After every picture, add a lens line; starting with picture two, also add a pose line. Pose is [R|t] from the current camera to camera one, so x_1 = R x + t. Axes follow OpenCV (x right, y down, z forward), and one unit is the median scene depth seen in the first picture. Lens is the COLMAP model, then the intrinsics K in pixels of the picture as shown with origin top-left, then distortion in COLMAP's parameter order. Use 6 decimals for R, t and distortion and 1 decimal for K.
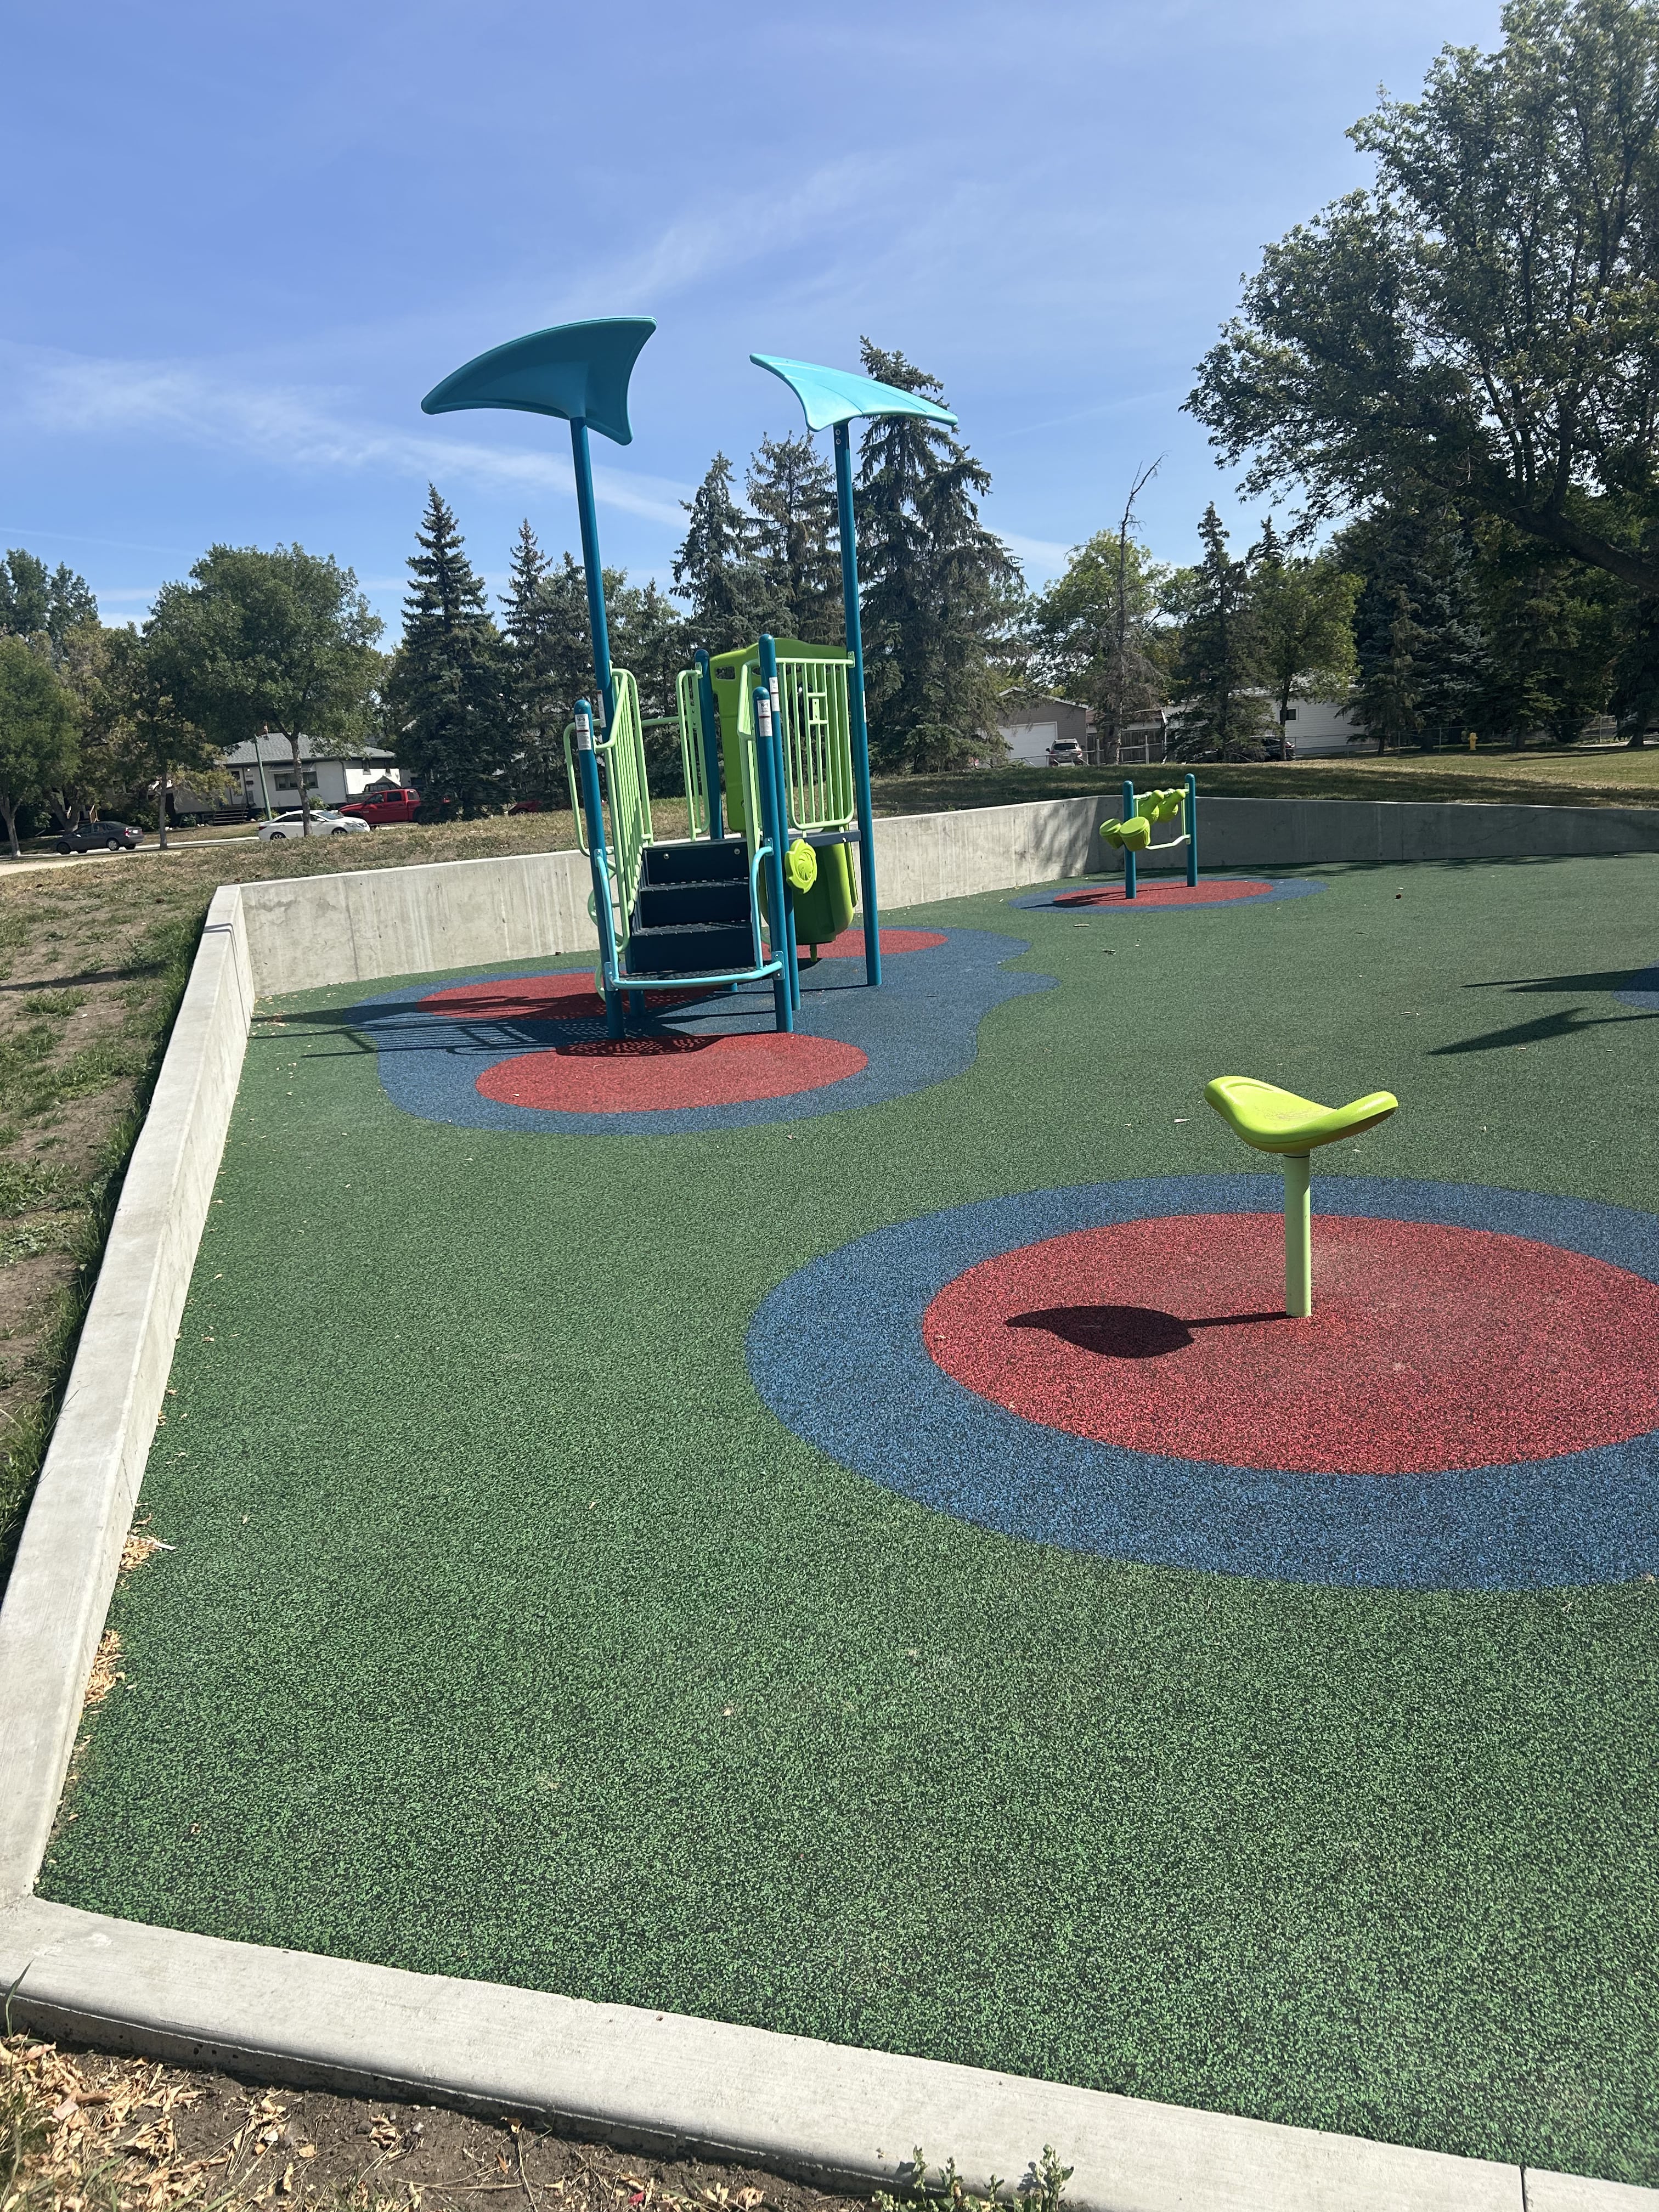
lens RADIAL K [[1543.7, 0, 829.5], [0, 1543.7, 1106.0], [0, 0, 1]] dist [0.024059, -0.042184]
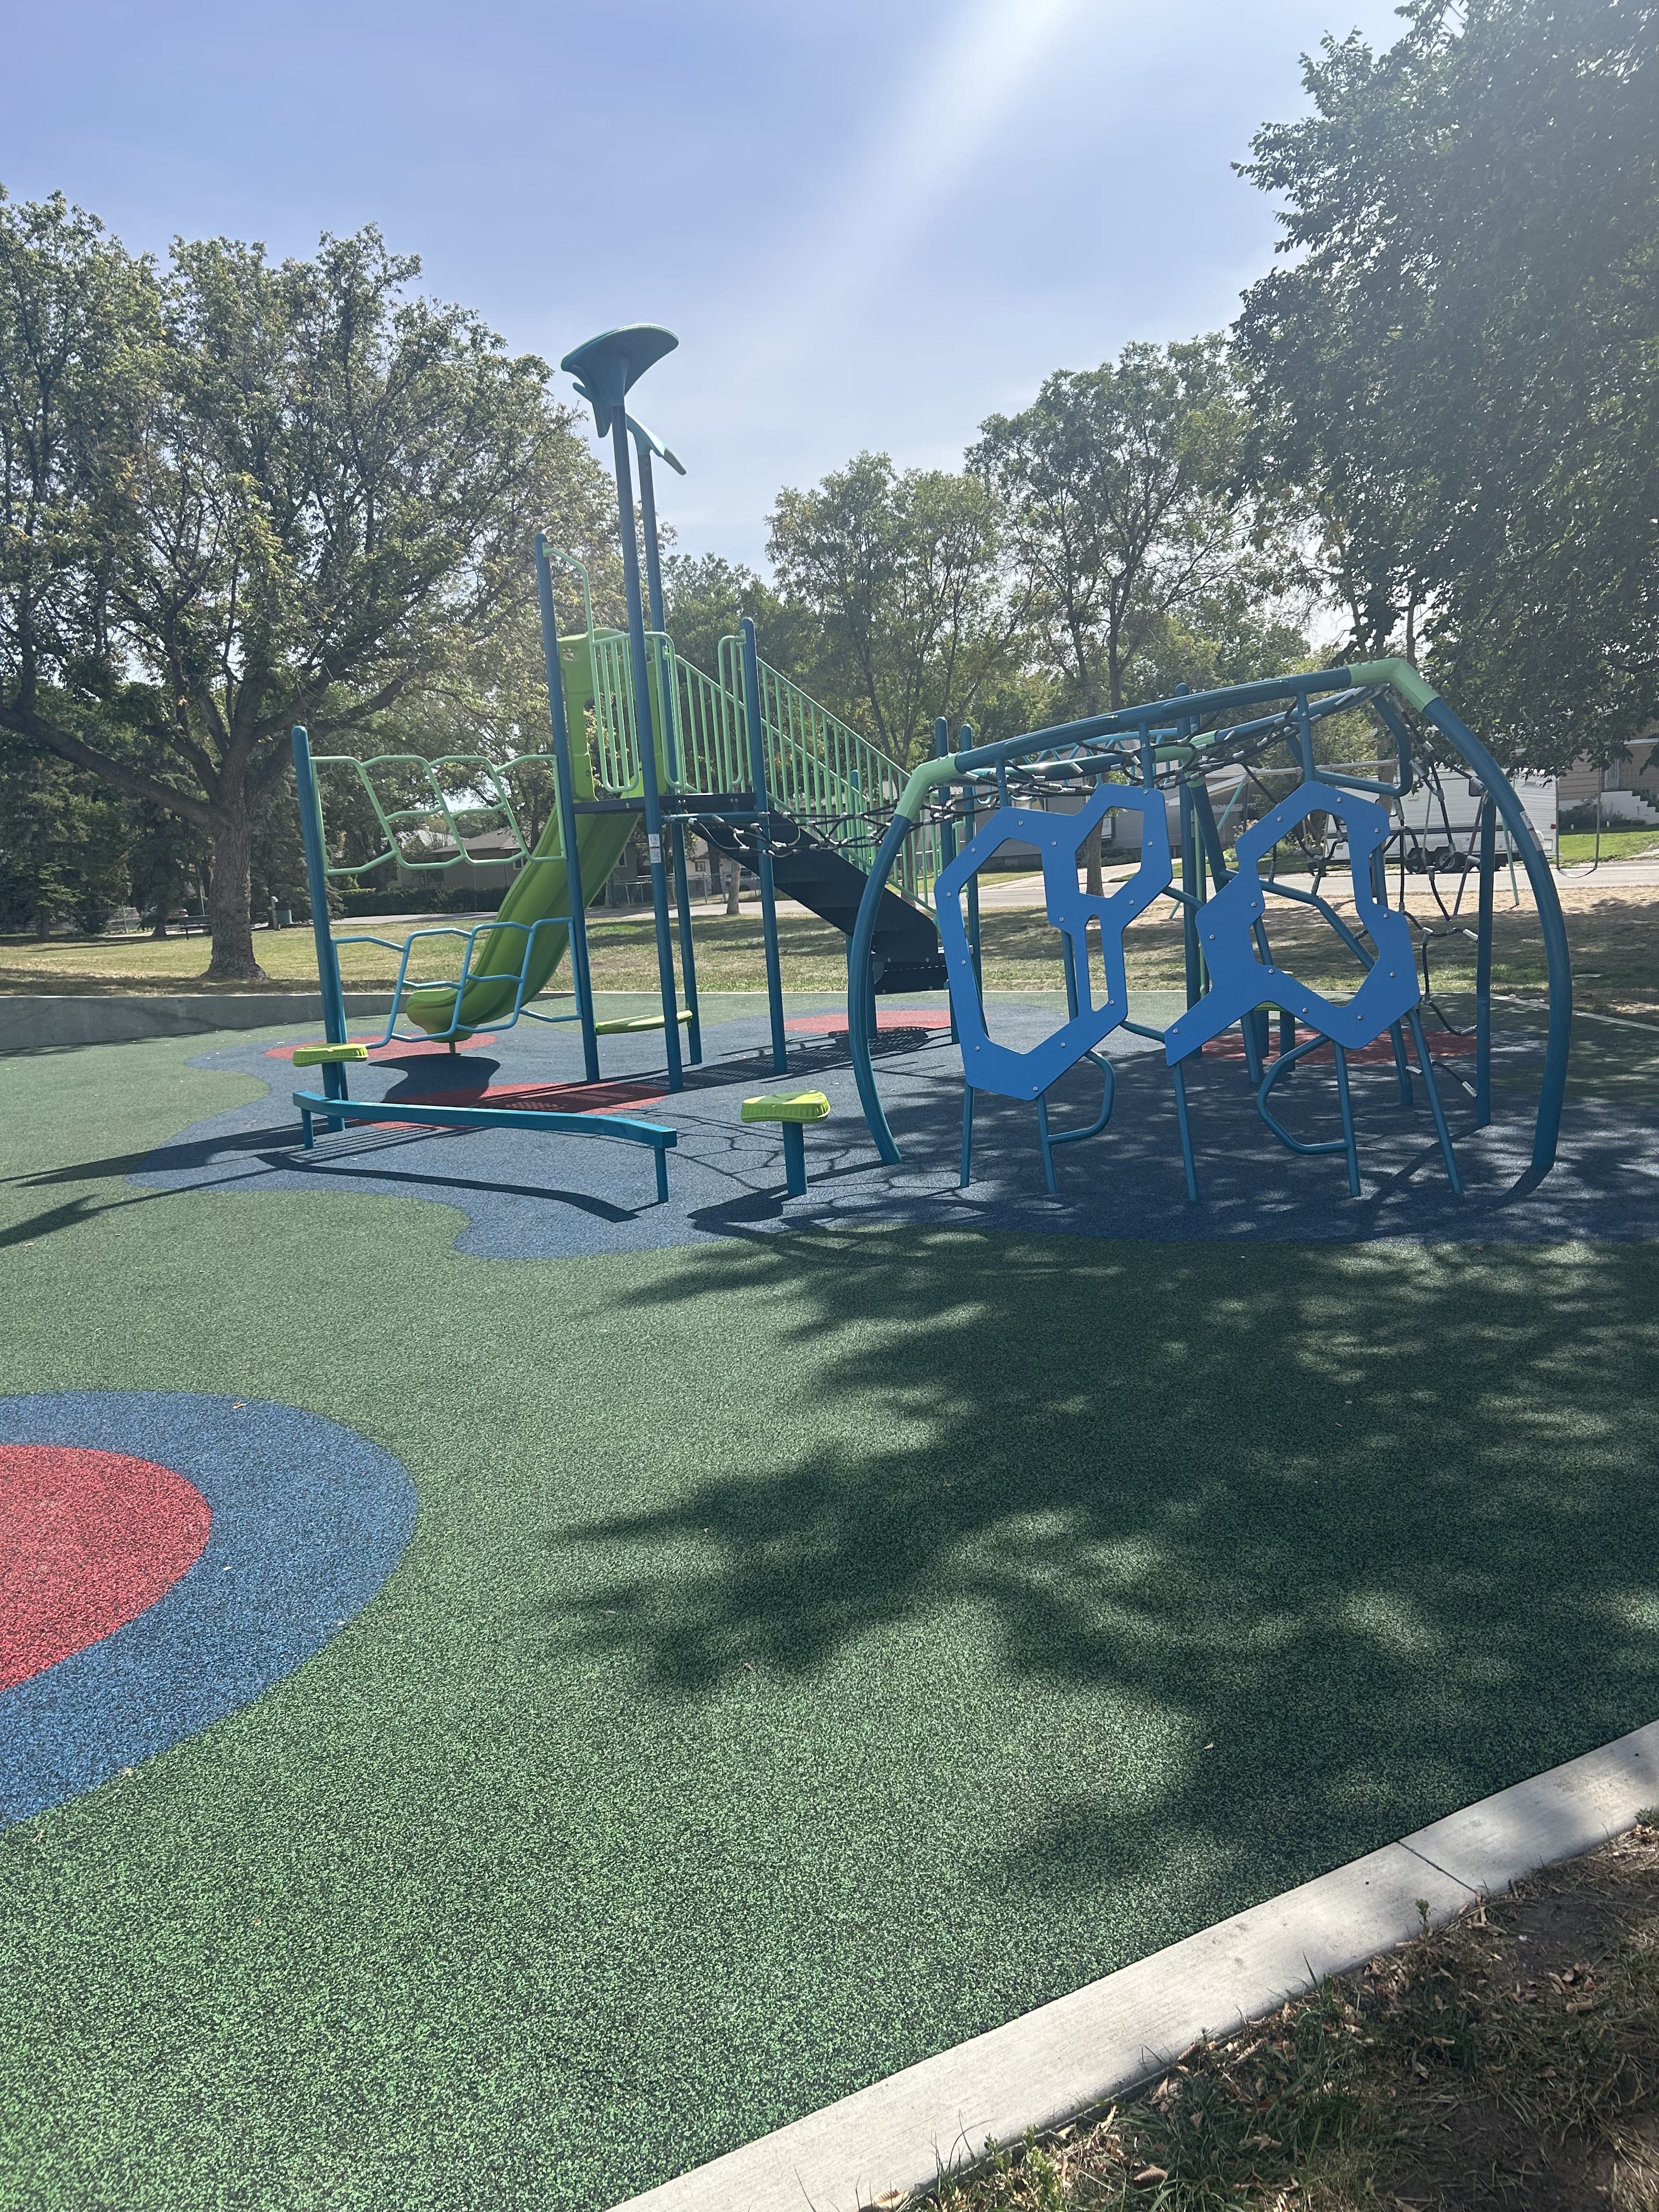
lens RADIAL K [[1543.7, 0, 829.5], [0, 1543.7, 1106.0], [0, 0, 1]] dist [0.024059, -0.042184]
pose [[0.700862, -0.083448, 0.708399, 0.099389], [0.164174, 0.985342, -0.046356, 0.003772], [-0.694147, 0.148790, 0.704288, -0.037069]]
